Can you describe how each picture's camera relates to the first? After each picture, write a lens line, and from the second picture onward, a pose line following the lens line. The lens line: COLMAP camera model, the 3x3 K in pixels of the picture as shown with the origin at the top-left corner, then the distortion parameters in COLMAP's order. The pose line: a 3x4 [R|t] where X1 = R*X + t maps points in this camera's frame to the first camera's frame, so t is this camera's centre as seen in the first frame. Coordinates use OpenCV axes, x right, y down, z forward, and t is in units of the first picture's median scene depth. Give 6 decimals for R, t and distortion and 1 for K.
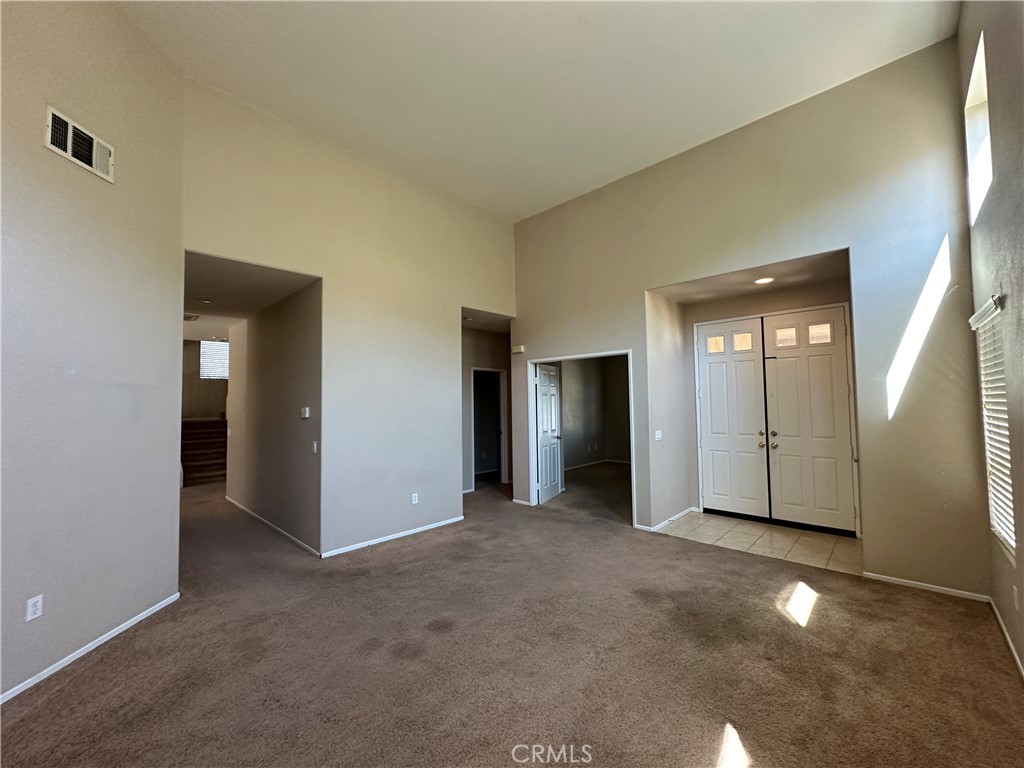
lens RADIAL K [[409.4, 0, 511.6], [0, 409.4, 383.1], [0, 0, 1]] dist [-0.003823, -0.000083]
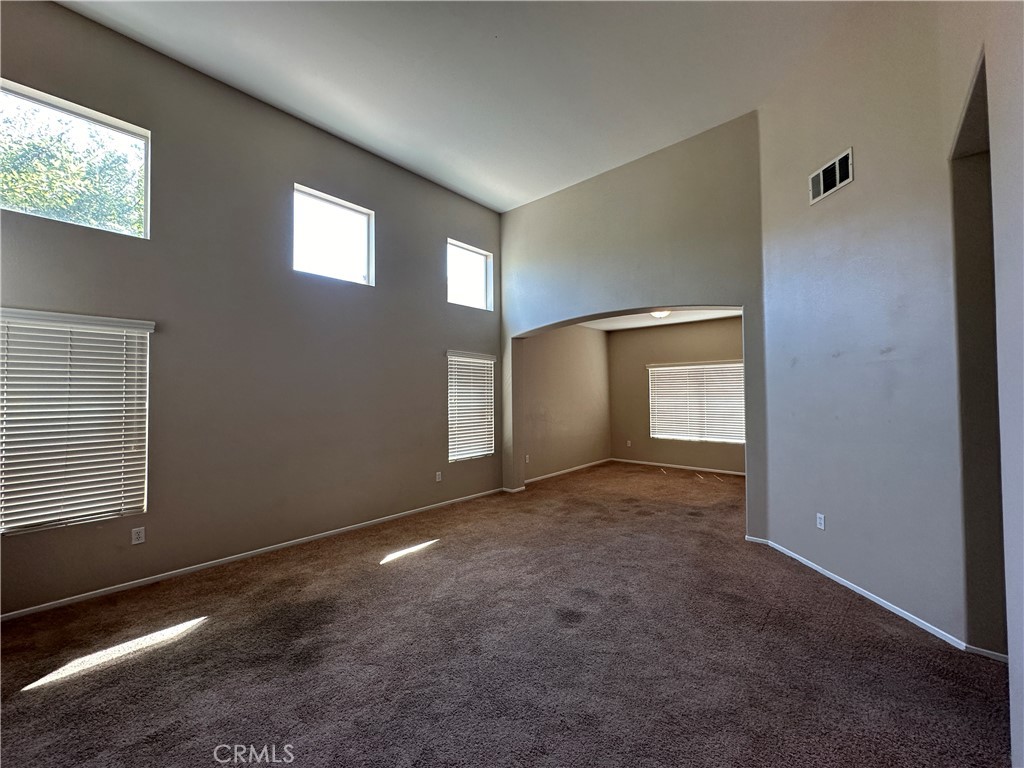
lens RADIAL K [[409.4, 0, 510.1], [0, 409.4, 380.1], [0, 0, 1]] dist [-0.003823, -0.000083]
pose [[-0.999563, 0.022414, -0.019278, -0.014144], [0.023901, 0.996449, -0.080741, 0.061342], [0.017400, -0.081166, -0.996549, 1.109680]]
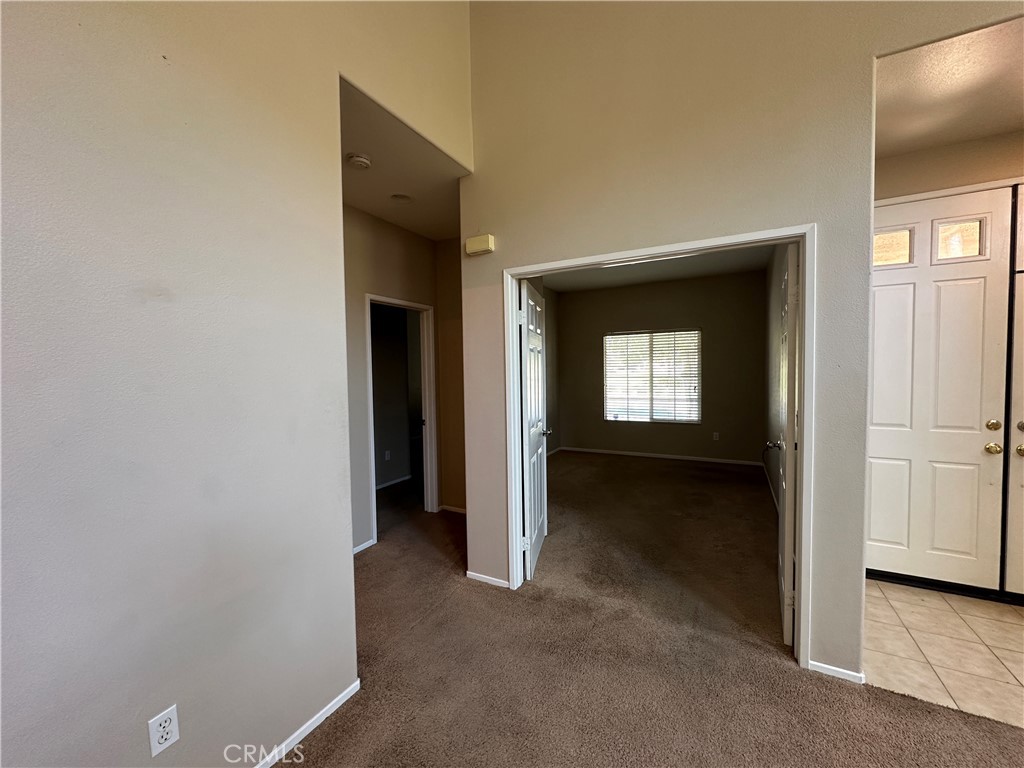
lens RADIAL K [[409.4, 0, 509.6], [0, 409.4, 385.6], [0, 0, 1]] dist [-0.003823, -0.000083]
pose [[0.966440, -0.012158, 0.256606, -0.084258], [-0.009080, 0.996639, 0.081415, 0.039374], [-0.256733, -0.081013, 0.963081, 0.682365]]
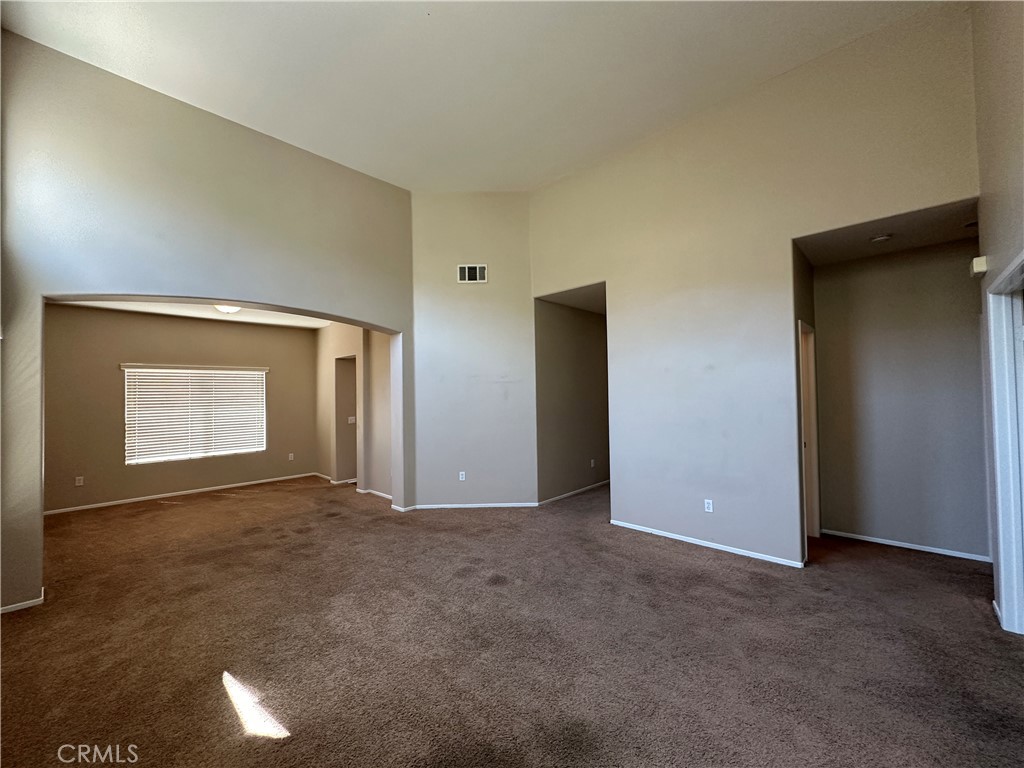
lens RADIAL K [[409.4, 0, 510.1], [0, 409.4, 383.8], [0, 0, 1]] dist [-0.003823, -0.000083]
pose [[-0.009043, -0.007052, -0.999934, 0.566028], [0.064075, 0.997916, -0.007618, 0.017760], [0.997904, -0.064140, -0.008573, 0.598512]]
